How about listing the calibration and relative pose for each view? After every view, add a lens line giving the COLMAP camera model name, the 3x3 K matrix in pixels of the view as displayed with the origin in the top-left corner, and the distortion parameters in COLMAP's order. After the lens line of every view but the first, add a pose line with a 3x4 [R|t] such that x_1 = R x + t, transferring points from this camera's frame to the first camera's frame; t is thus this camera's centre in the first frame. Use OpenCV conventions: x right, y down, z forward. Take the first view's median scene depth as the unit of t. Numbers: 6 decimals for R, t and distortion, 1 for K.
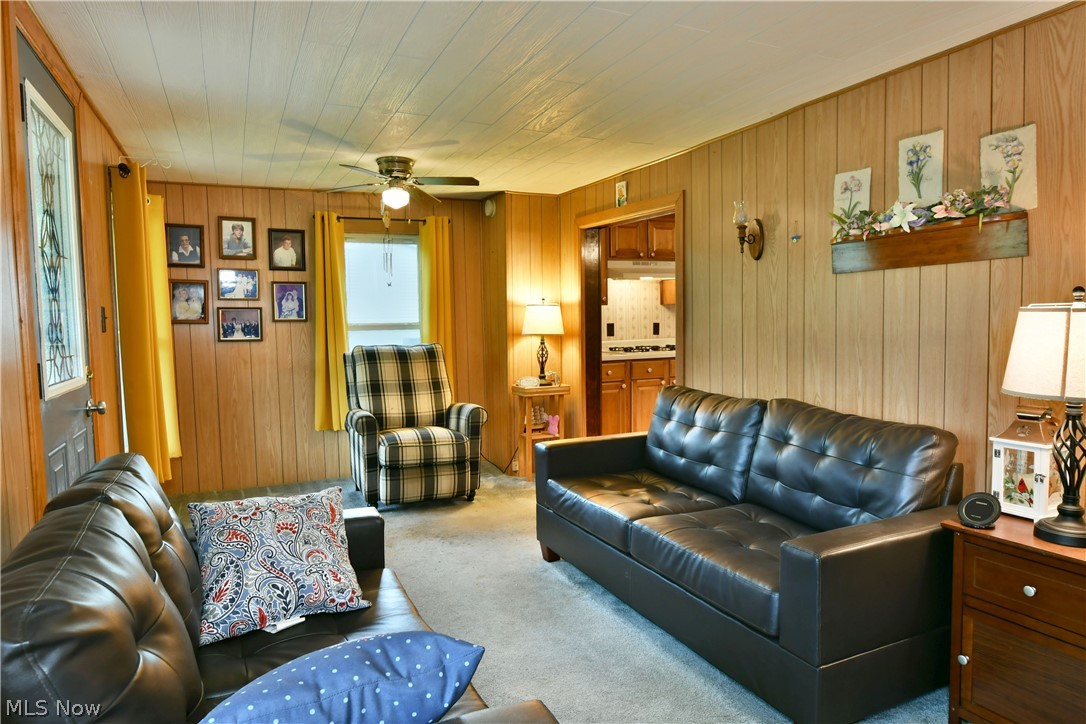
lens RADIAL K [[666.4, 0, 543.0], [0, 666.4, 362.0], [0, 0, 1]] dist [-0.003288, -0.000631]
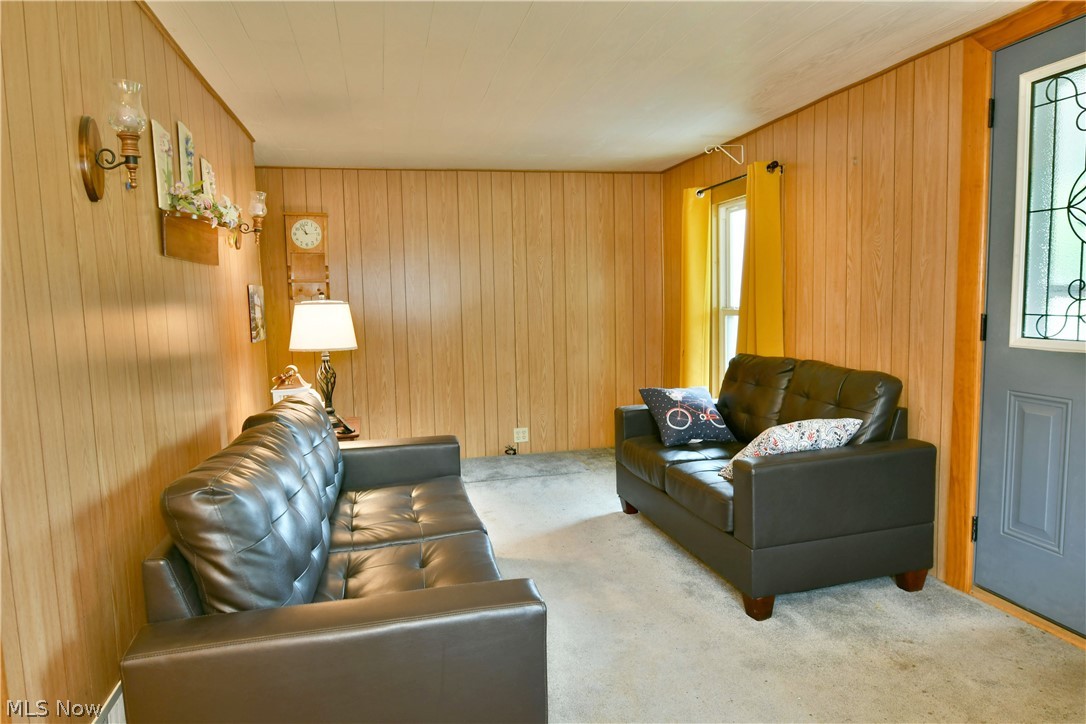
lens RADIAL K [[666.4, 0, 543.0], [0, 666.4, 362.0], [0, 0, 1]] dist [-0.003288, -0.000631]
pose [[-0.977706, 0.013558, 0.209540, -0.128169], [0.046792, 0.986888, 0.154474, -0.114011], [-0.204698, 0.160835, -0.965521, 1.701755]]
